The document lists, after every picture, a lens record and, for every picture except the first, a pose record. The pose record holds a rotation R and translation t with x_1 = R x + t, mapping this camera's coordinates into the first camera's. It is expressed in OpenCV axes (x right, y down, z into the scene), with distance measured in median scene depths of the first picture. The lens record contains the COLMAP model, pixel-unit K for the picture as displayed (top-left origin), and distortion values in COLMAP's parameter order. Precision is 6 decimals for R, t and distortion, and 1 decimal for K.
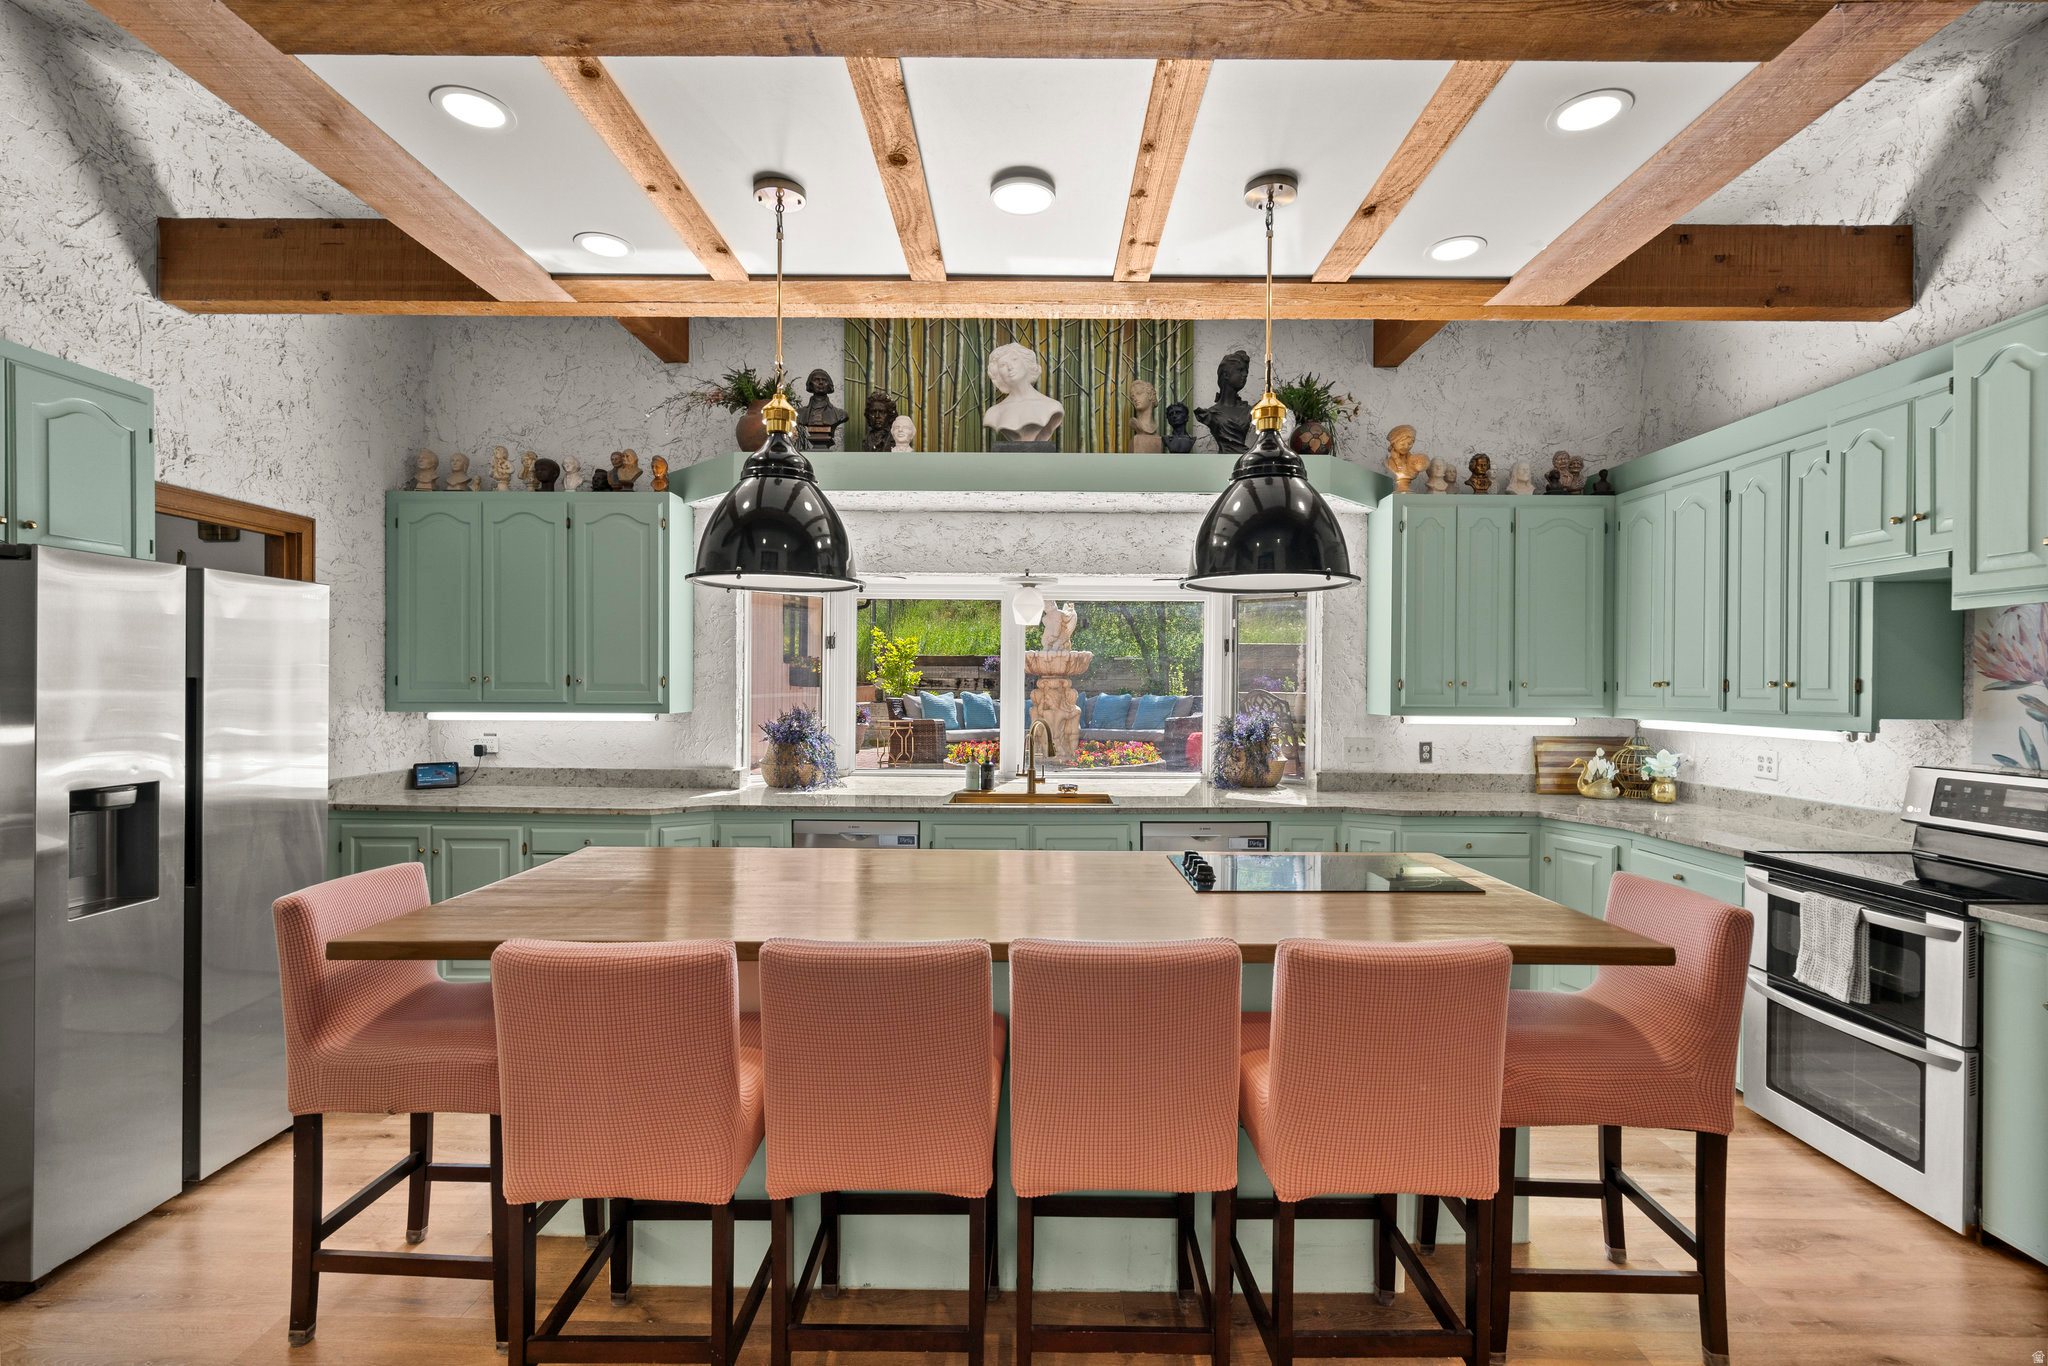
lens RADIAL K [[934.6, 0, 1024.6], [0, 934.6, 694.7], [0, 0, 1]] dist [-0.008363, 0.003142]
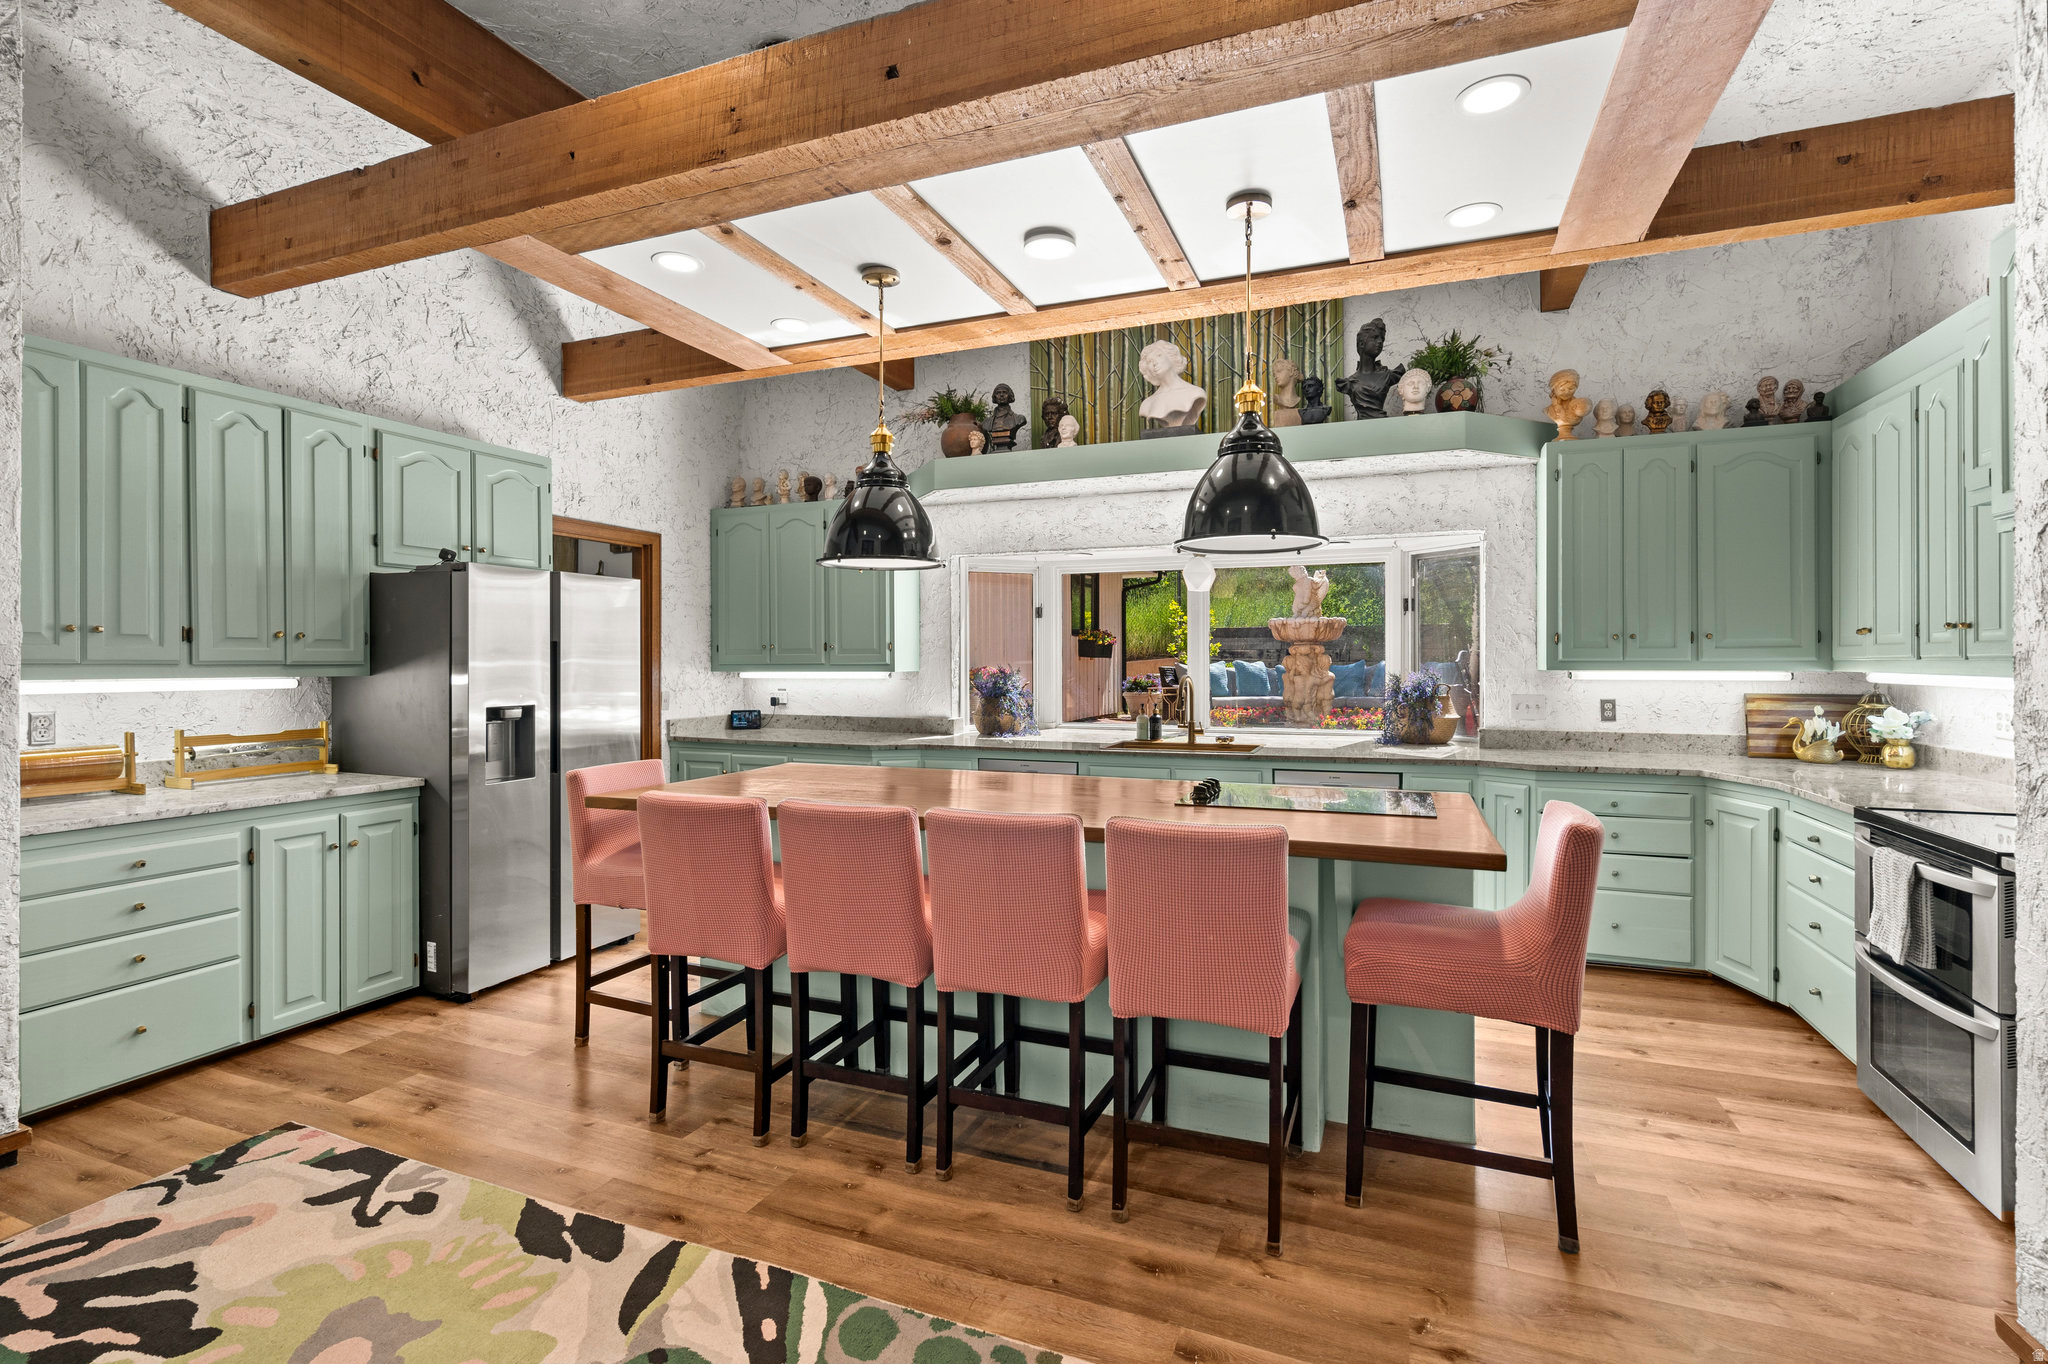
lens RADIAL K [[934.6, 0, 1026.5], [0, 934.6, 668.6], [0, 0, 1]] dist [-0.008363, 0.003142]
pose [[0.930210, -0.006117, -0.366977, 0.253565], [0.005108, 0.999980, -0.003722, 0.022227], [0.366992, 0.001588, 0.930223, -0.106582]]
